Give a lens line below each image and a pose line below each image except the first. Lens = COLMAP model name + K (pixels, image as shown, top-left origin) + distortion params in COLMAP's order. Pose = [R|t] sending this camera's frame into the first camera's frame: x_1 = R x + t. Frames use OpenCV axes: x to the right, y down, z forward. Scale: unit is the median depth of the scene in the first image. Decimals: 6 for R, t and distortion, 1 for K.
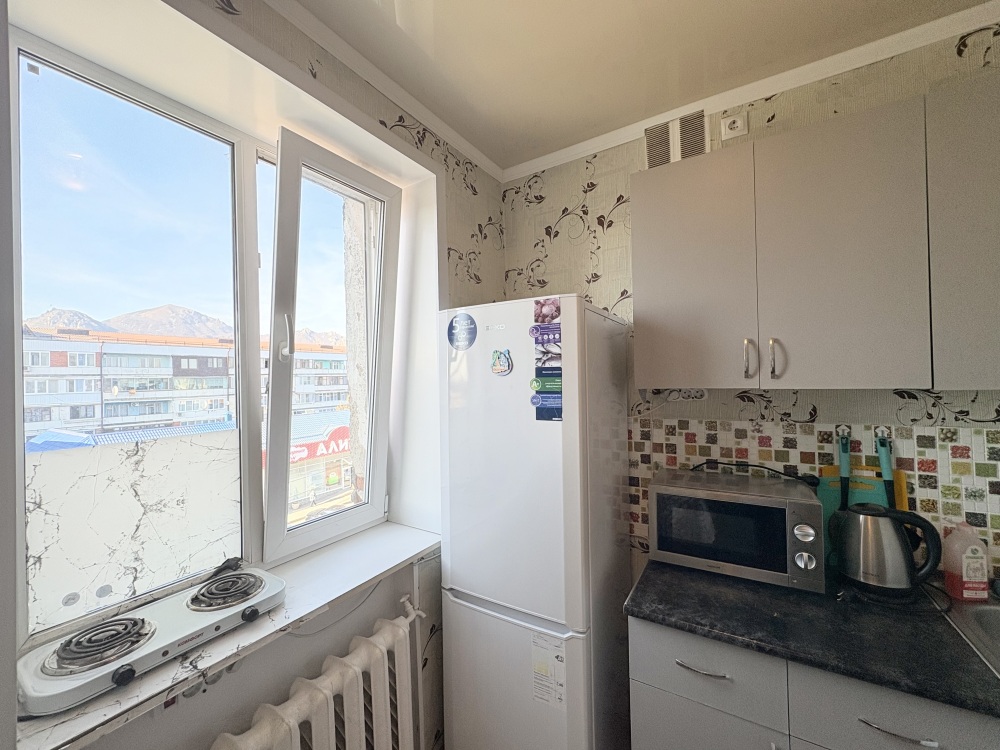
lens RADIAL K [[399.8, 0, 501.6], [0, 399.8, 374.4], [0, 0, 1]] dist [0.001130, -0.000394]
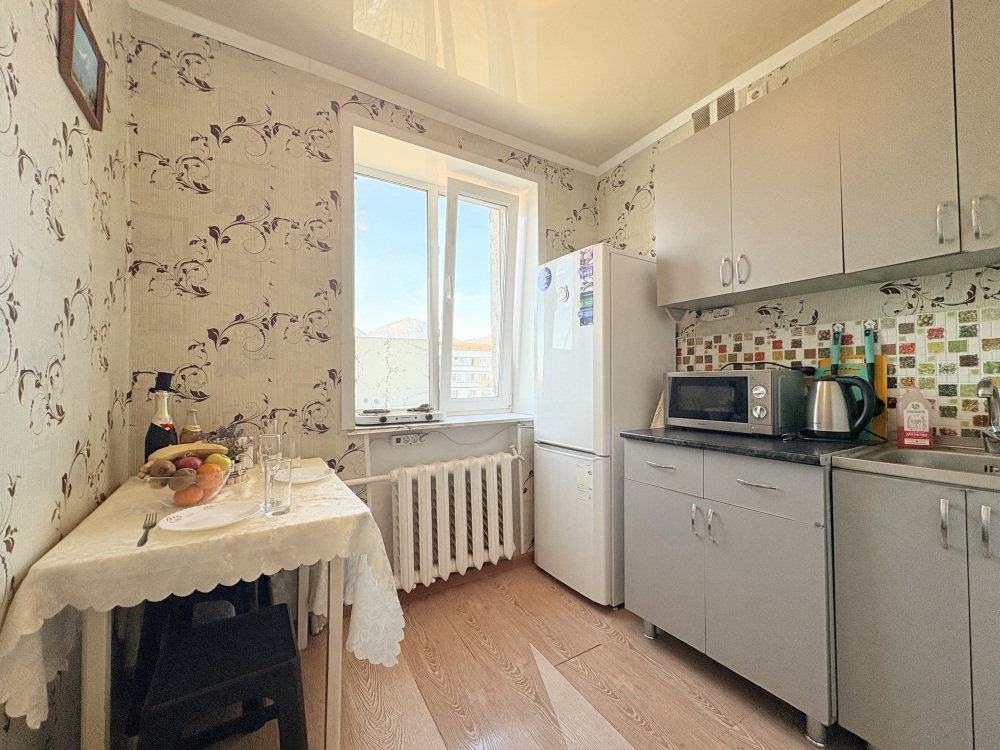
lens RADIAL K [[399.8, 0, 498.7], [0, 399.8, 373.4], [0, 0, 1]] dist [0.001130, -0.000394]
pose [[0.892957, 0.007258, -0.450084, 0.482831], [-0.007800, 0.999969, 0.000651, 0.283967], [0.450075, 0.002929, 0.892986, -0.533317]]
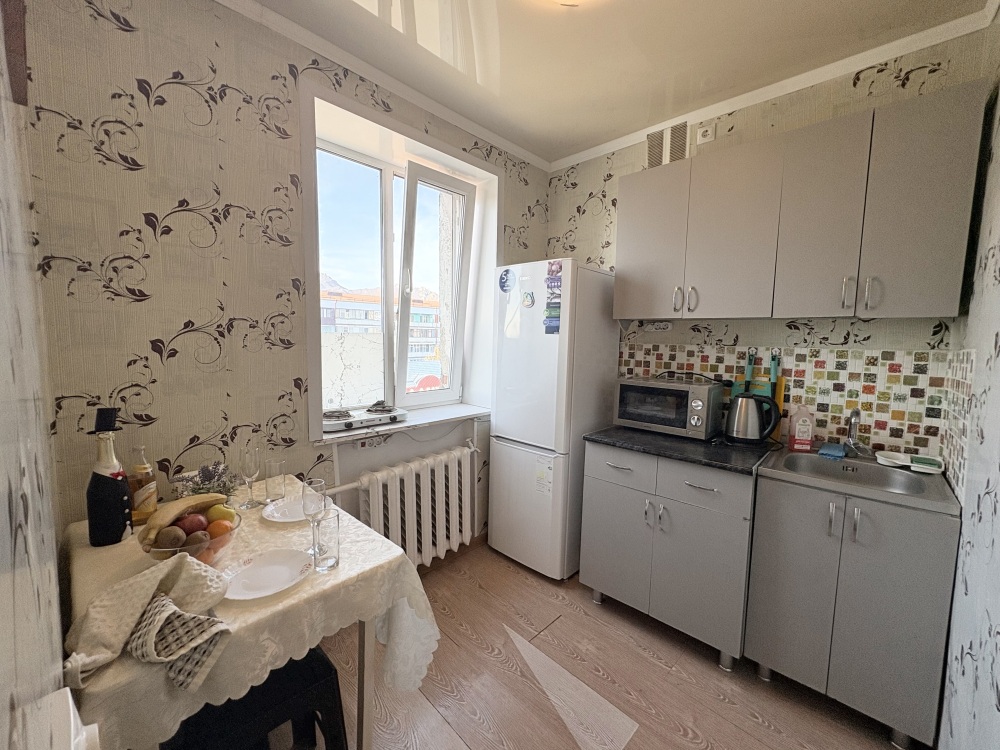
lens RADIAL K [[399.8, 0, 500.2], [0, 399.8, 373.4], [0, 0, 1]] dist [0.001130, -0.000394]
pose [[0.977753, 0.059906, -0.201024, 0.234051], [-0.039302, 0.993699, 0.104965, 0.103280], [0.206046, -0.094729, 0.973946, -0.661612]]
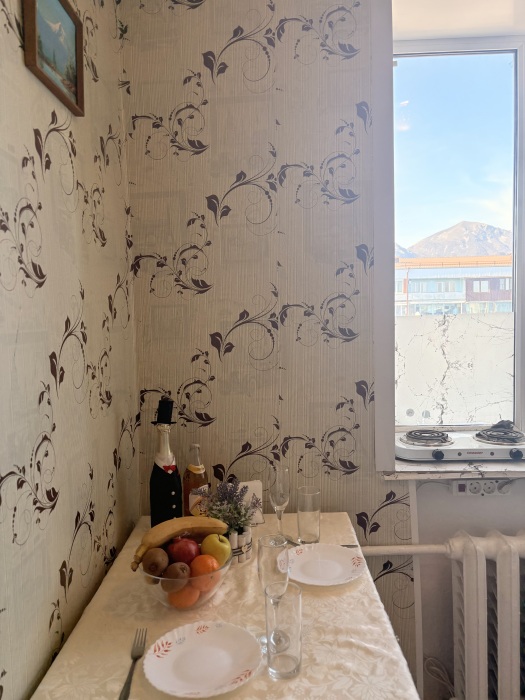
lens RADIAL K [[532.9, 0, 262.3], [0, 532.9, 357.6], [0, 0, 1]] dist [0.032889, -0.040387]
pose [[0.498845, 0.076001, -0.863352, 0.297631], [0.019876, 0.994883, 0.099064, 0.095460], [0.866463, -0.066577, 0.494782, -0.367467]]
